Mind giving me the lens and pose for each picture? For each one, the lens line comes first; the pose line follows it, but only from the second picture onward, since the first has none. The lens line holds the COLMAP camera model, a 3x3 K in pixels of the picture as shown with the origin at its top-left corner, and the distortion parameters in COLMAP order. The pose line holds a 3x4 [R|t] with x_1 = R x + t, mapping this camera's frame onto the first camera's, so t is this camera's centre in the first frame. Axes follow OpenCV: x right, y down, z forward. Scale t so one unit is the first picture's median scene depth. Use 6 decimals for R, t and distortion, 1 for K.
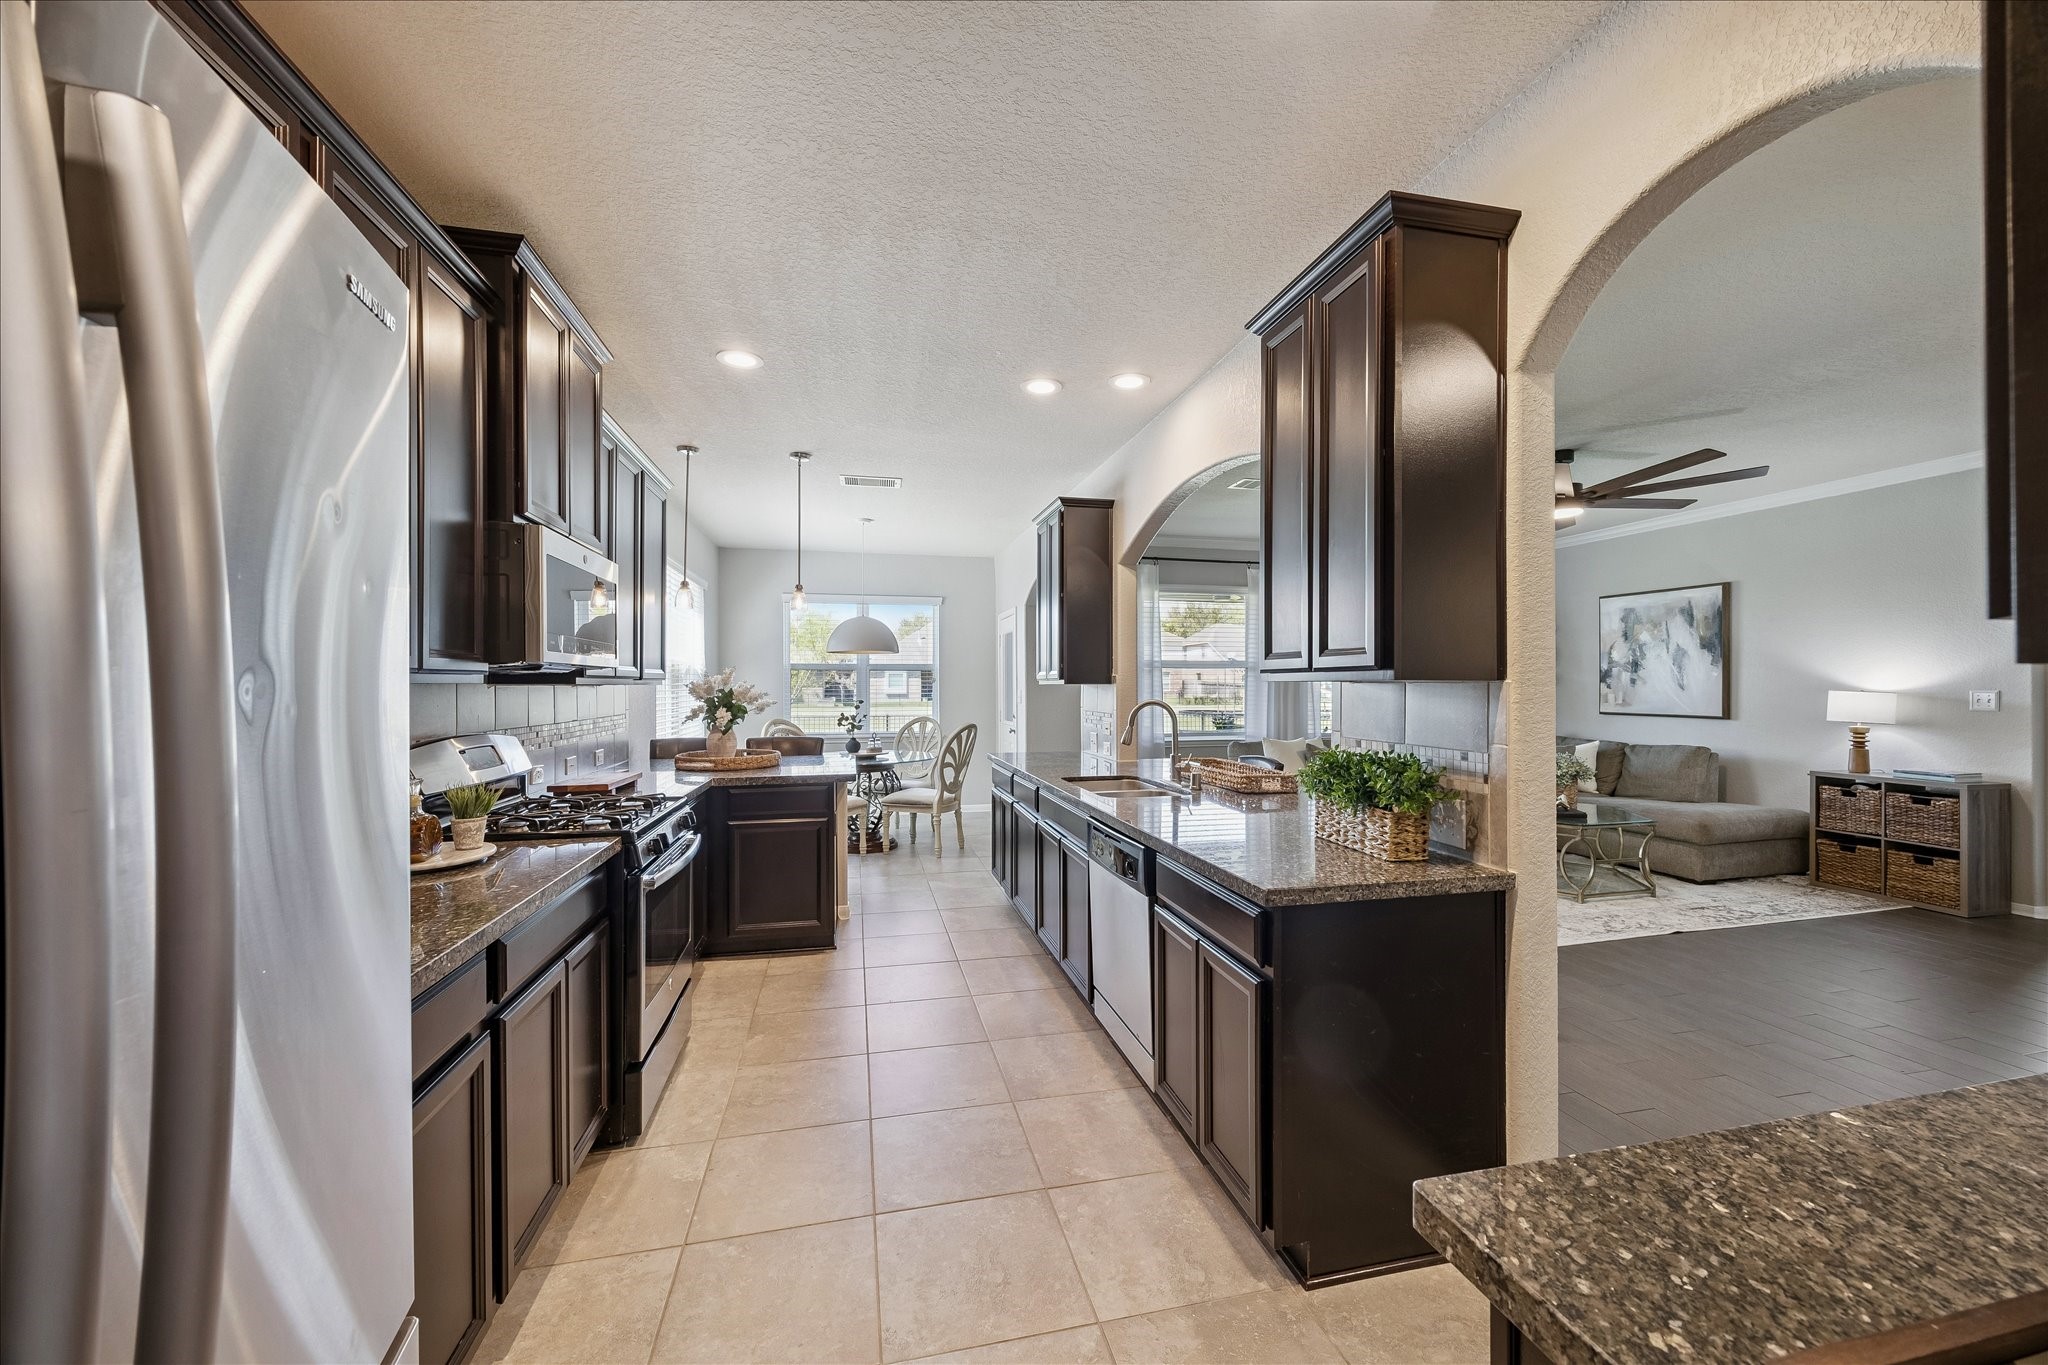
lens RADIAL K [[862.0, 0, 1024.0], [0, 862.0, 682.5], [0, 0, 1]] dist [-0.017669, -0.000158]
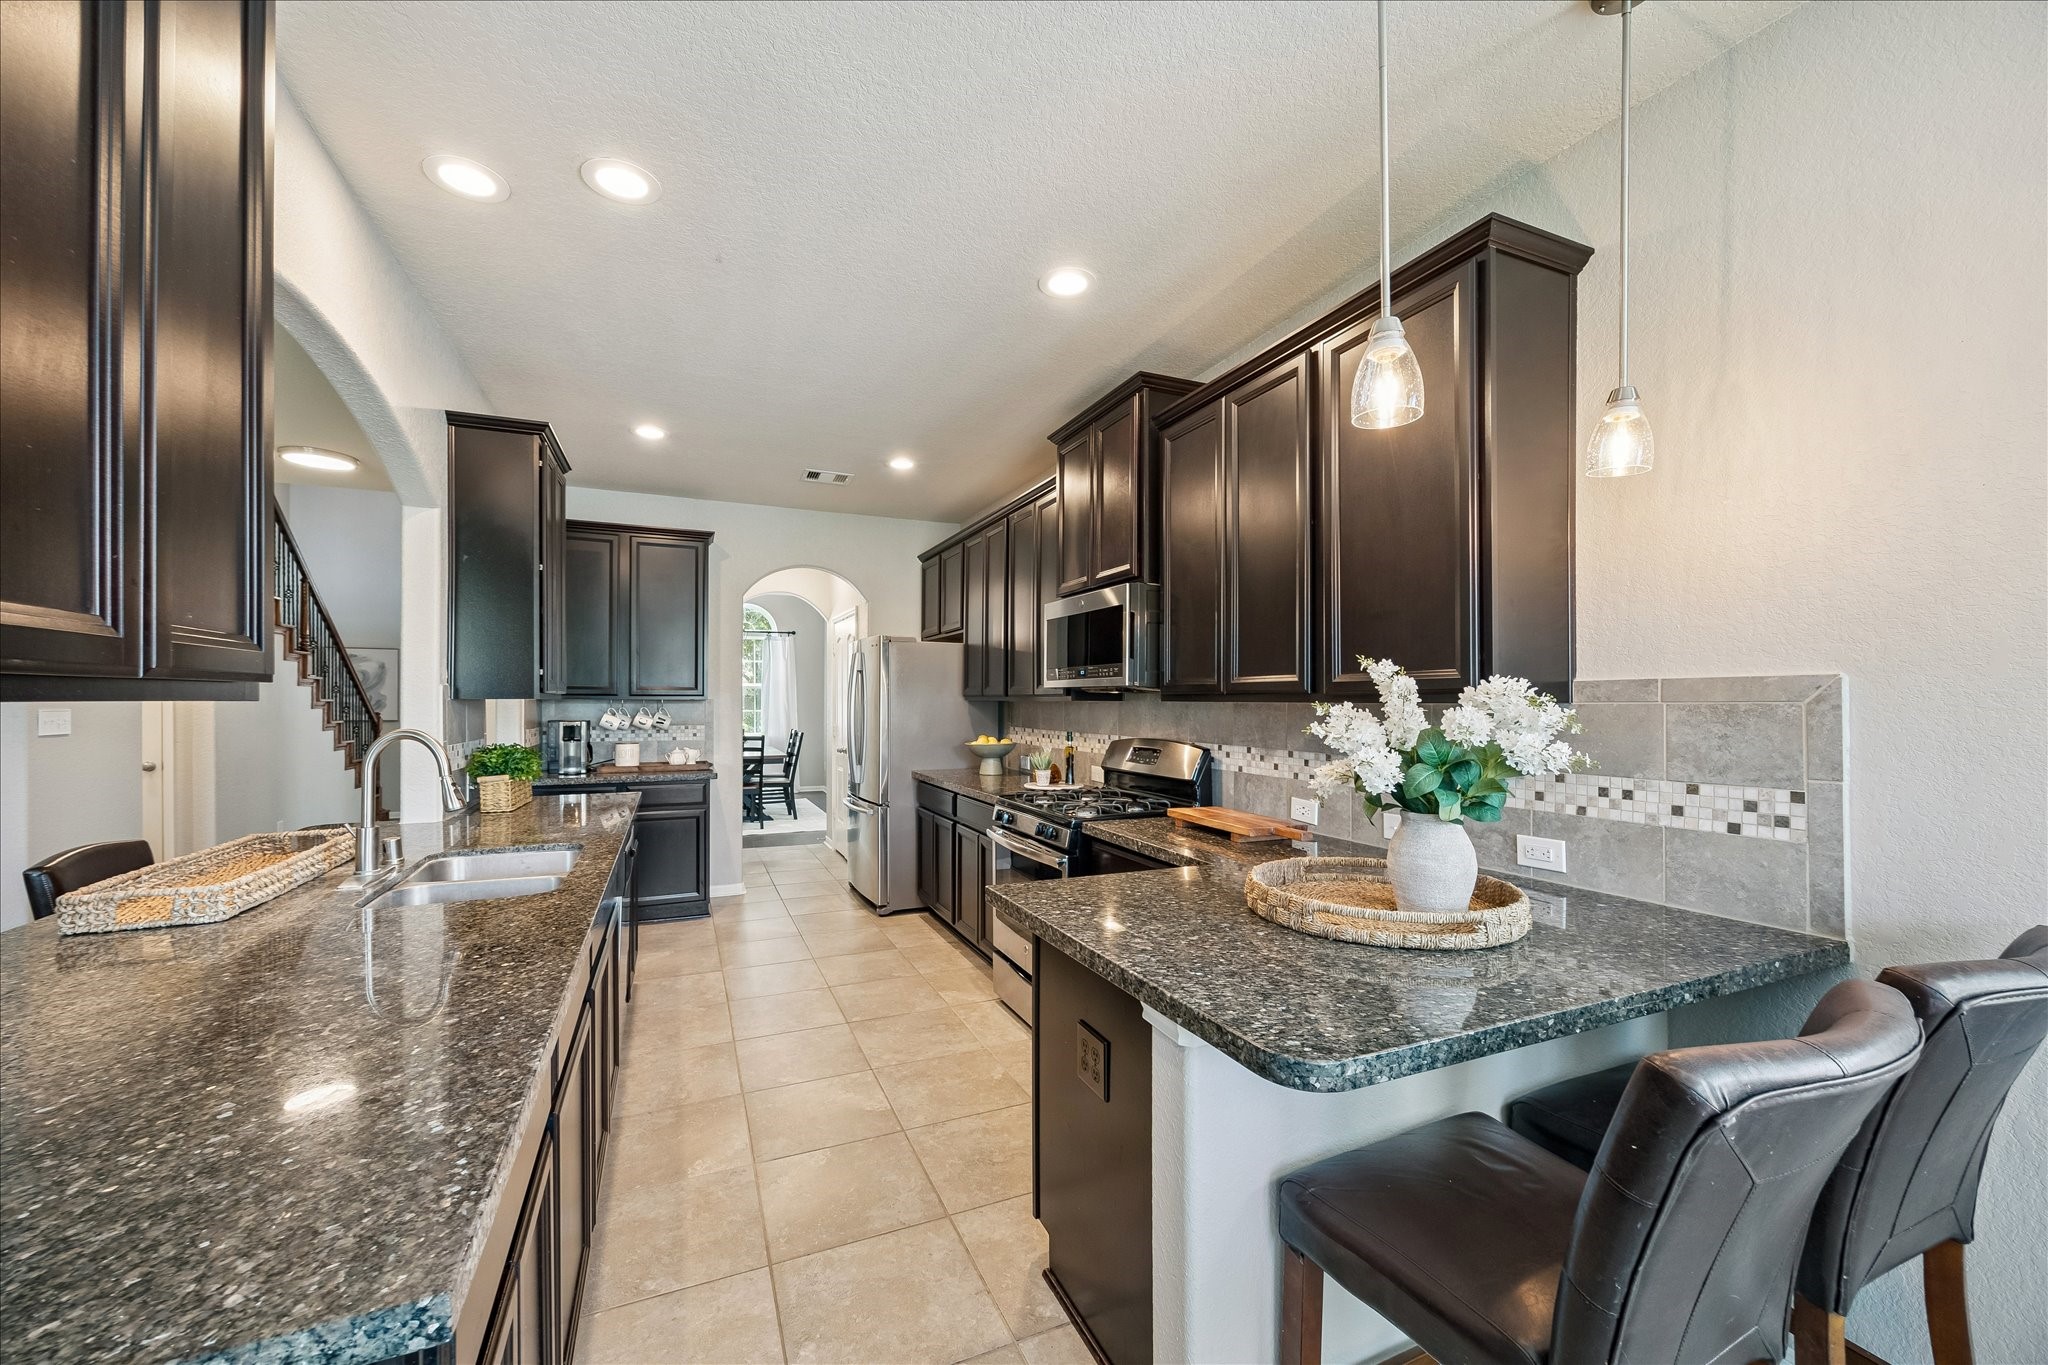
lens RADIAL K [[862.0, 0, 1024.0], [0, 862.0, 682.5], [0, 0, 1]] dist [-0.017669, -0.000158]
pose [[-0.983581, 0.000334, -0.180468, -0.116035], [0.003100, 0.999882, -0.015045, -0.002240], [0.180441, -0.015358, -0.983466, 1.329486]]
